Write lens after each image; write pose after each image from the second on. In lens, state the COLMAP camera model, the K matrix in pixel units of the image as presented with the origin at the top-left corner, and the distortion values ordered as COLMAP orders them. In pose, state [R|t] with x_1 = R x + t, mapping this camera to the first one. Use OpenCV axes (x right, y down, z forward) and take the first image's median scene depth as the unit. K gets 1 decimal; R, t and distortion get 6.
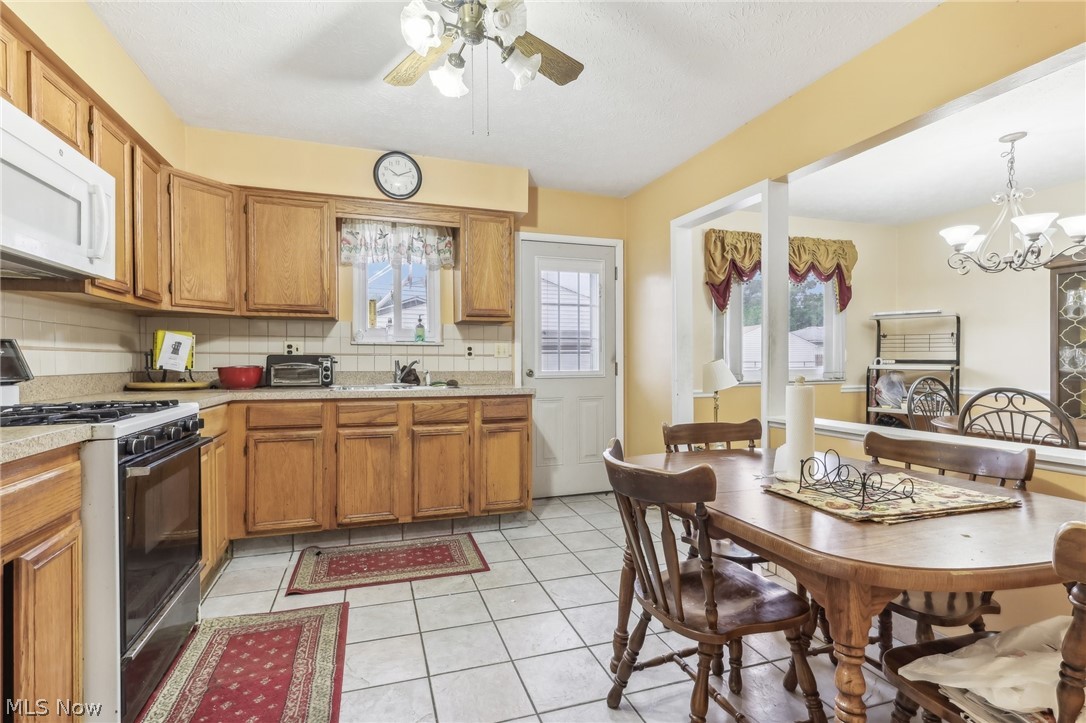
lens RADIAL K [[513.0, 0, 543.0], [0, 513.0, 361.5], [0, 0, 1]] dist [-0.000548, -0.000256]
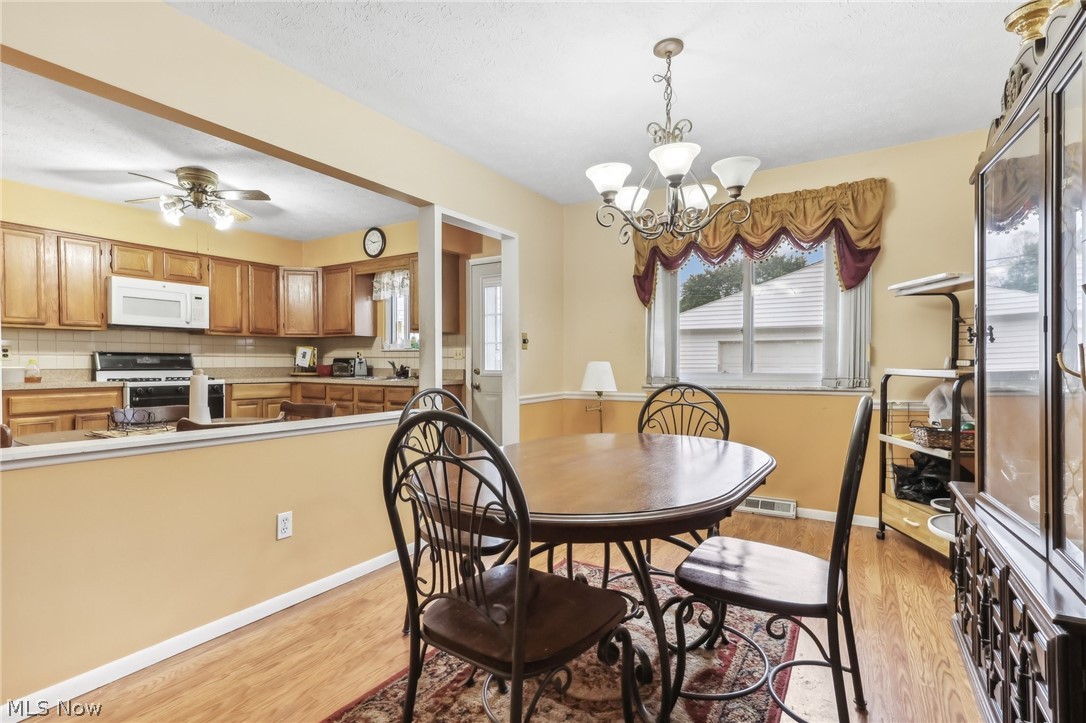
lens RADIAL K [[513.0, 0, 543.0], [0, 513.0, 361.5], [0, 0, 1]] dist [-0.000548, -0.000256]
pose [[0.638927, -0.001945, -0.769265, 1.169204], [-0.000501, 0.999996, -0.002944, 0.002545], [0.769267, 0.002267, 0.638923, 0.366773]]
